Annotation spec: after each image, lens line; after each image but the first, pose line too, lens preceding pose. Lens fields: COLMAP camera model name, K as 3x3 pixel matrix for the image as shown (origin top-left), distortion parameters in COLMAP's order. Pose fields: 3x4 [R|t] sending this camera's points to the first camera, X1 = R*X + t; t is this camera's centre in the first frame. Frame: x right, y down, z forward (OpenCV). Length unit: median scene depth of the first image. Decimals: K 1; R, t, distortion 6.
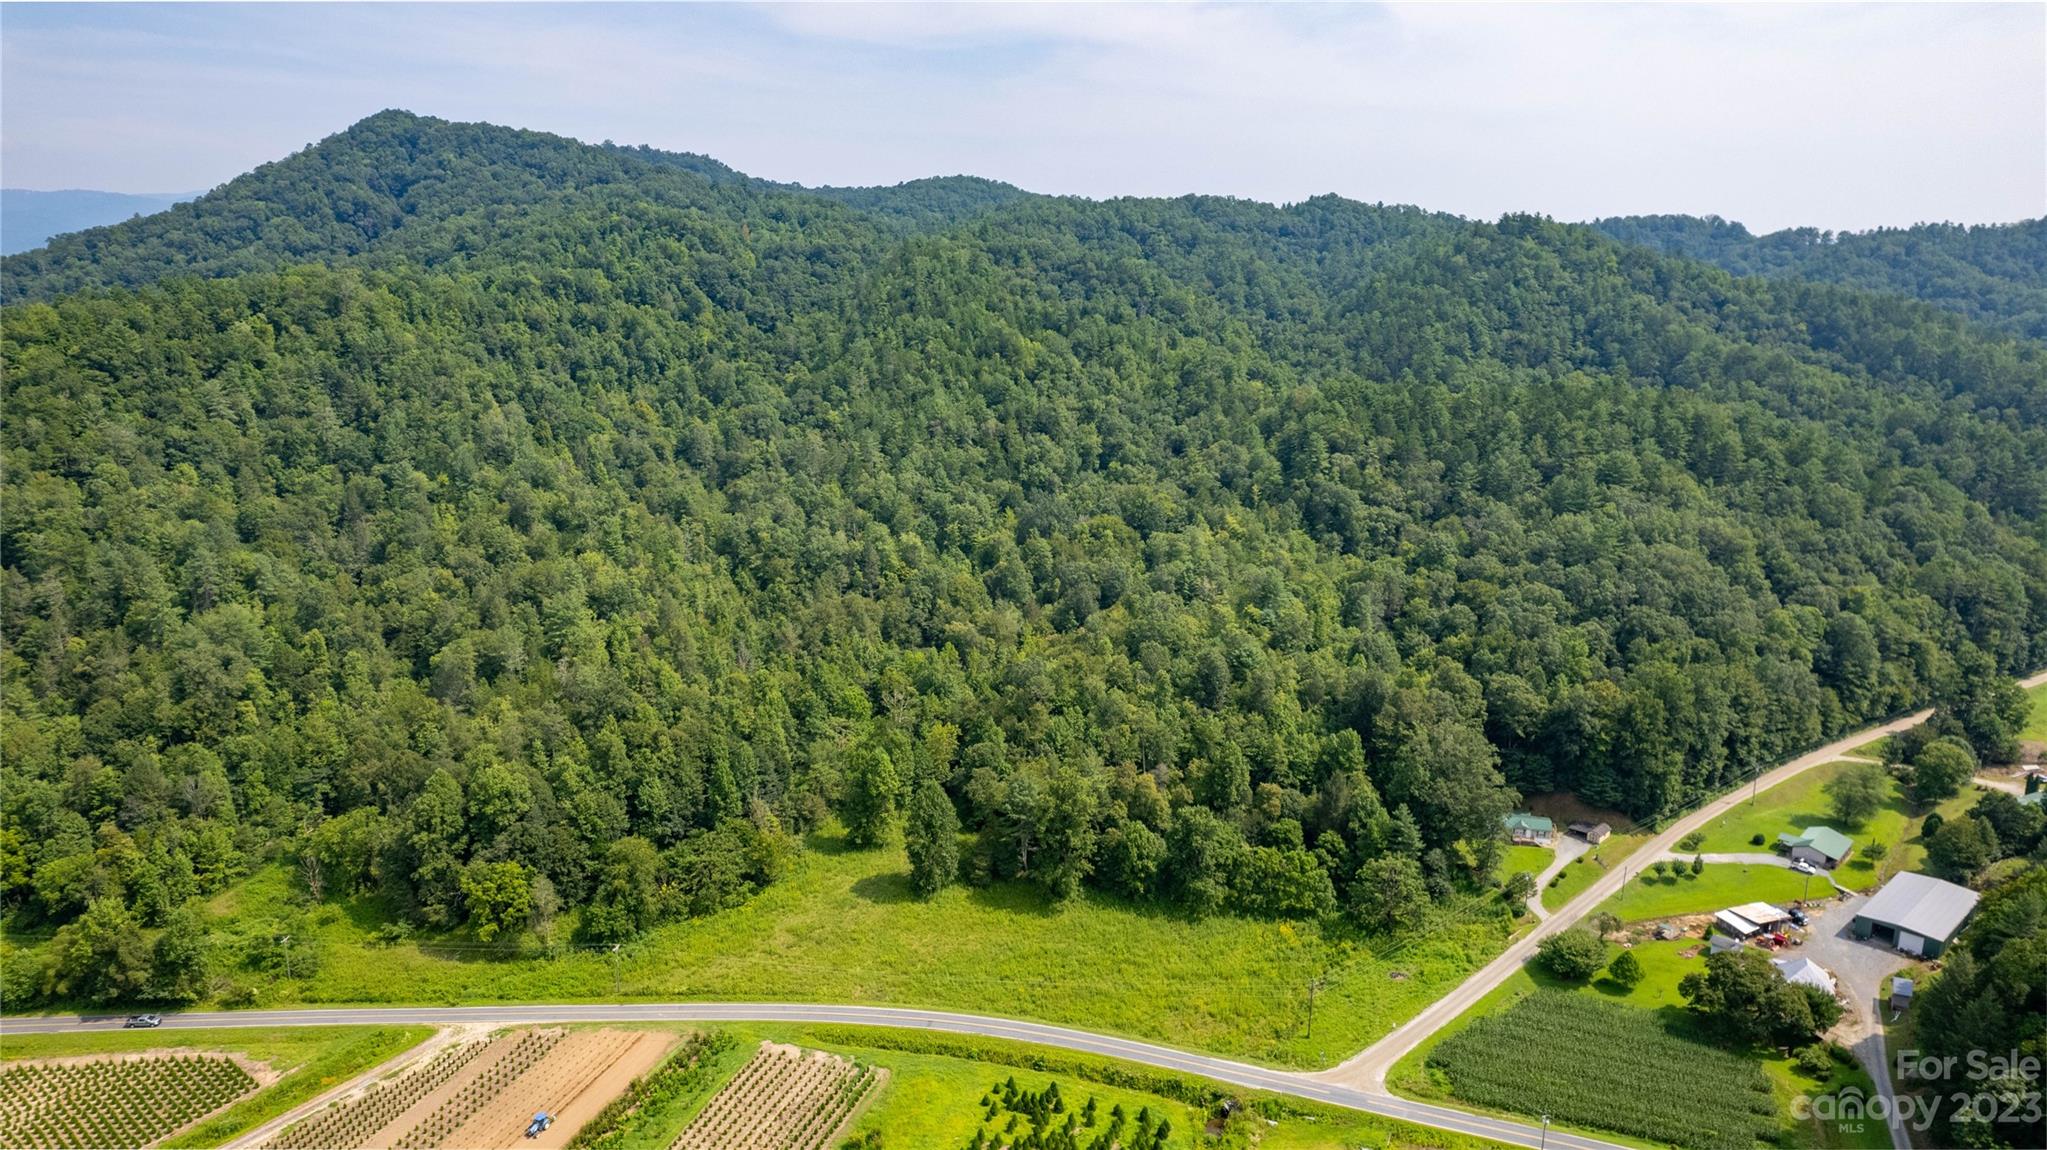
lens RADIAL K [[1320.7, 0, 1029.0], [0, 1320.7, 567.7], [0, 0, 1]] dist [-0.084328, 0.076459]
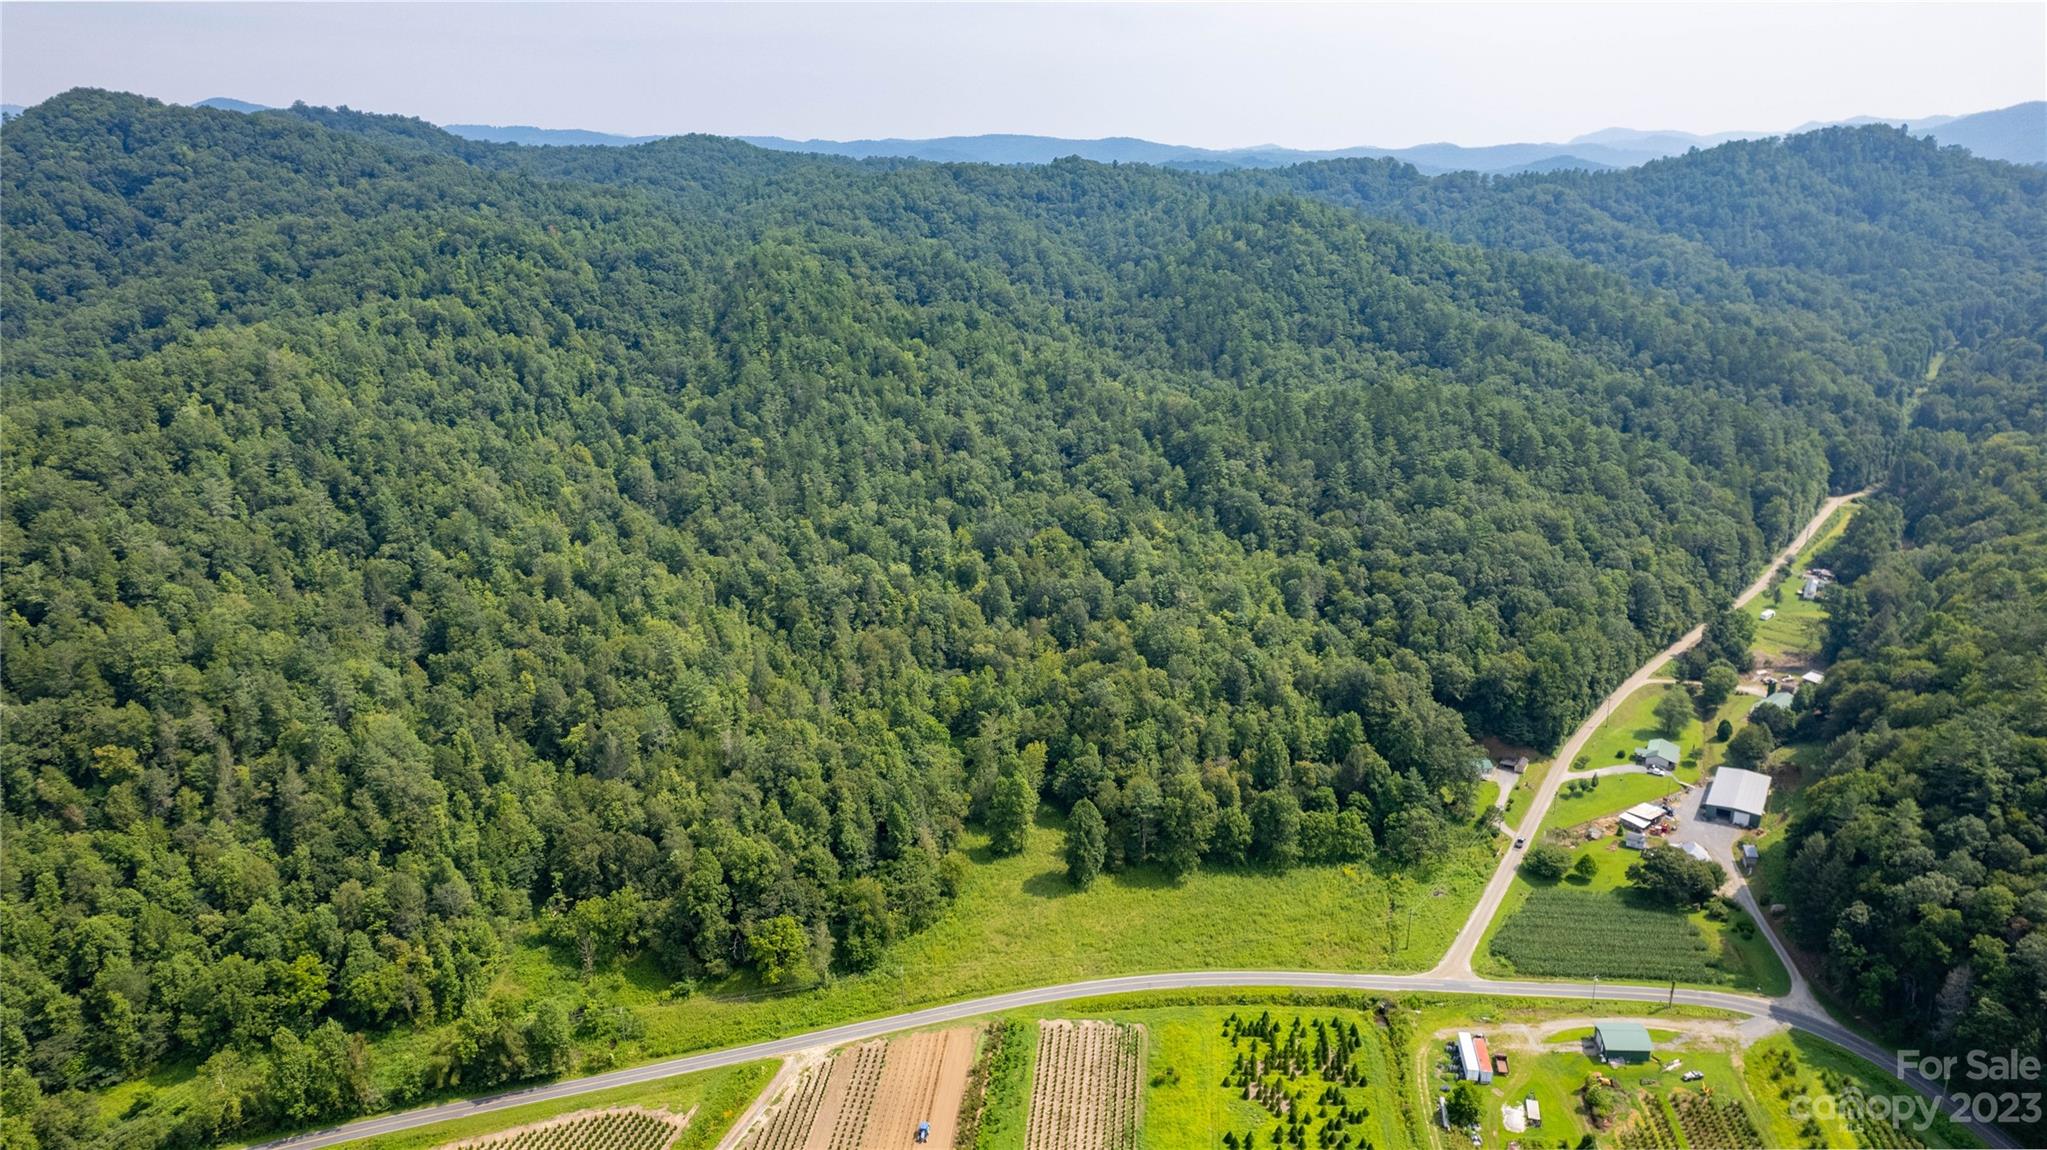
lens RADIAL K [[1320.7, 0, 1029.0], [0, 1320.7, 567.7], [0, 0, 1]] dist [-0.084328, 0.076459]
pose [[0.966338, -0.094337, 0.239355, -0.349221], [0.077768, 0.993934, 0.077768, -0.140157], [-0.245239, -0.056536, 0.967813, -0.180610]]
